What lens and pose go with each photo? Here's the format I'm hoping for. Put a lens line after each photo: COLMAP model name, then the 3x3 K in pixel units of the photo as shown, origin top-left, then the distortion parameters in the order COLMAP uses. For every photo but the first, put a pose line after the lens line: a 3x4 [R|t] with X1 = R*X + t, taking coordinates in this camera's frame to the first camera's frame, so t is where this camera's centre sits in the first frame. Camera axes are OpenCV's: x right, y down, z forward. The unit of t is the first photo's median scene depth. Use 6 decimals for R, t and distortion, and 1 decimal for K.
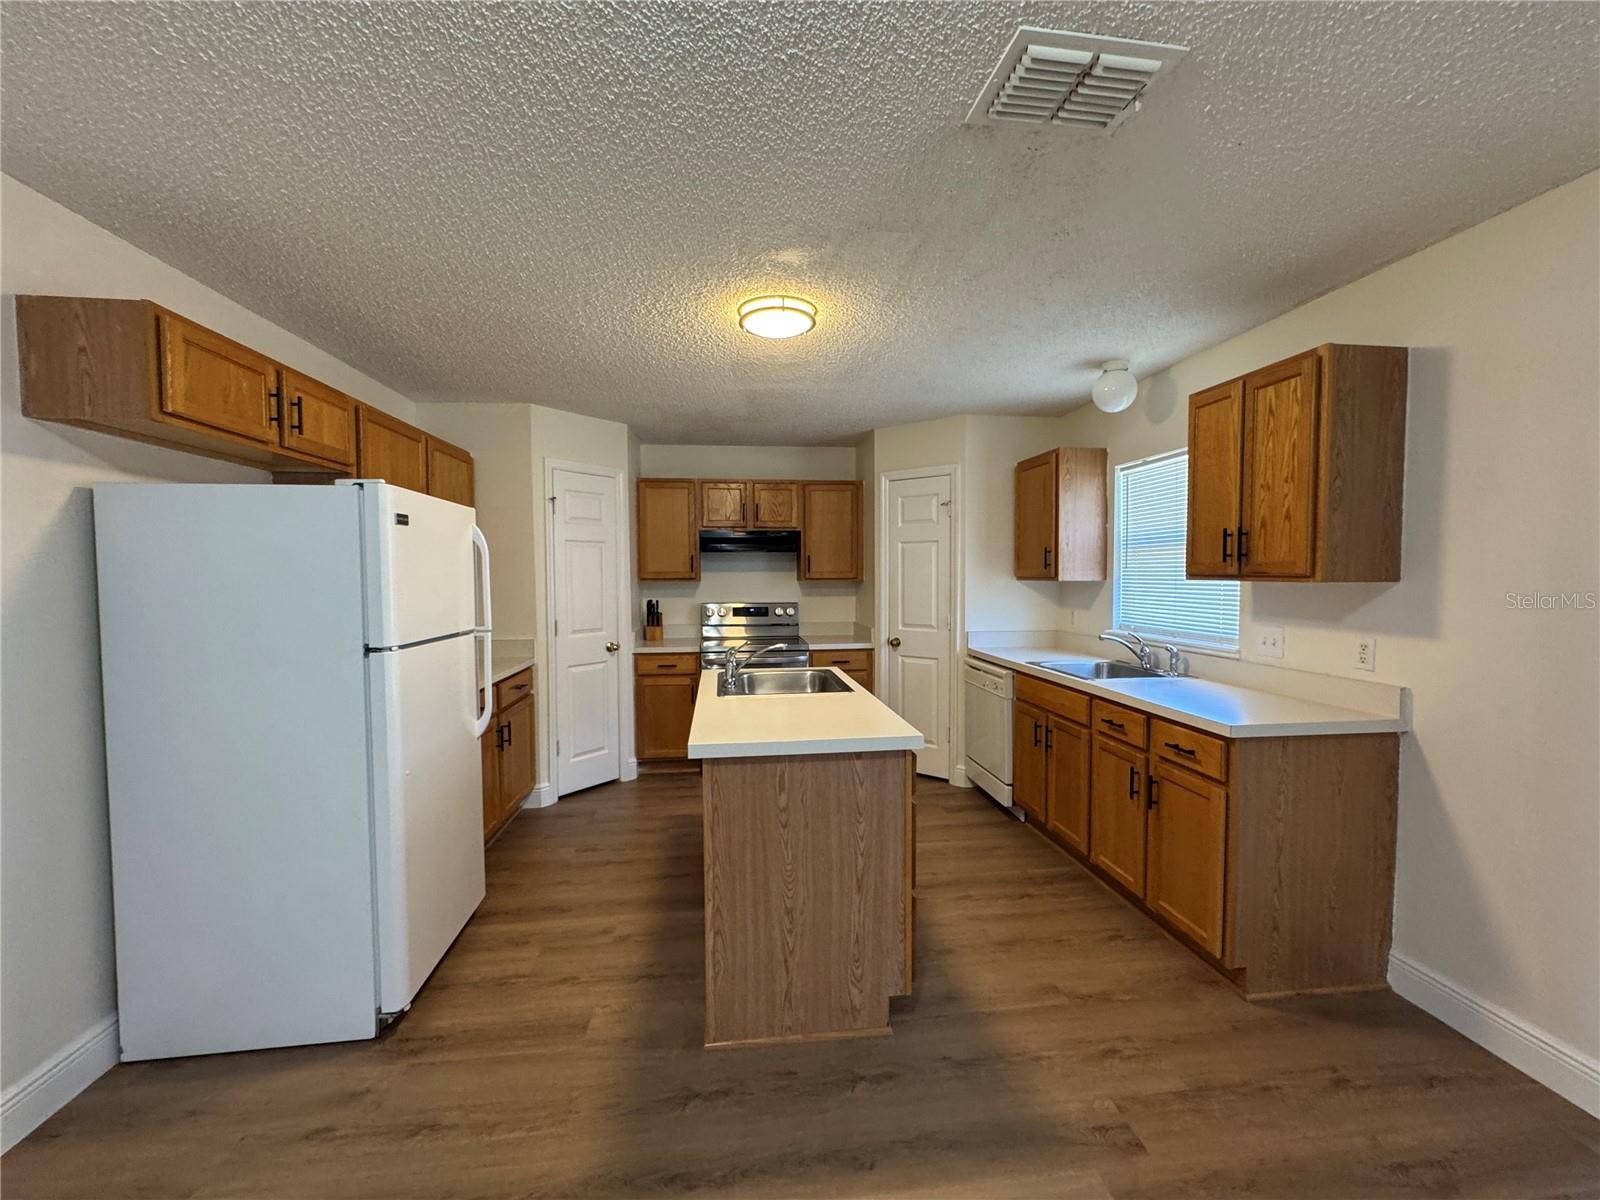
lens RADIAL K [[640.7, 0, 802.2], [0, 640.7, 601.1], [0, 0, 1]] dist [-0.004858, 0.000652]
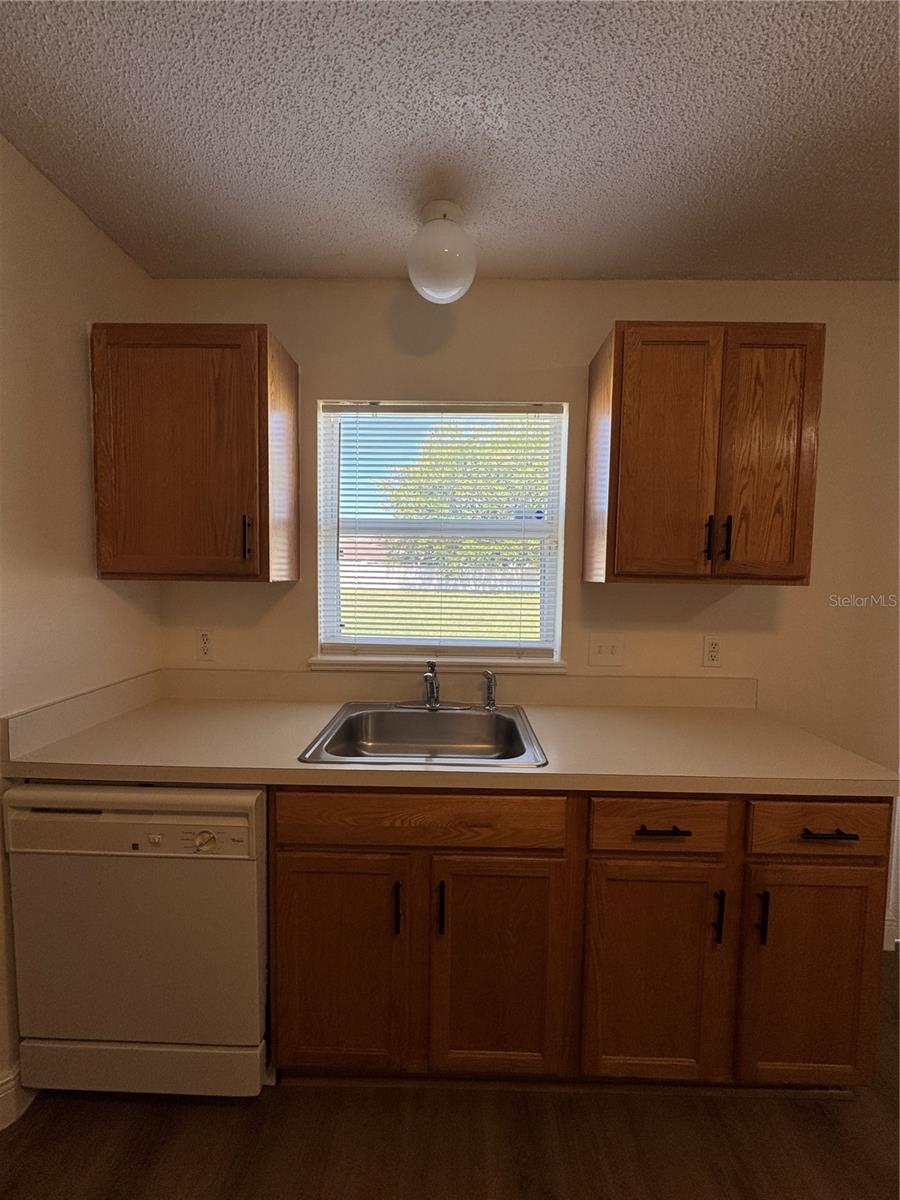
lens RADIAL K [[480.5, 0, 449.1], [0, 480.5, 598.7], [0, 0, 1]] dist [-0.004858, 0.000652]
pose [[0.144379, -0.052223, 0.988143, 0.042840], [0.028250, 0.998417, 0.048639, -0.051635], [-0.989119, 0.020893, 0.145626, 1.251614]]
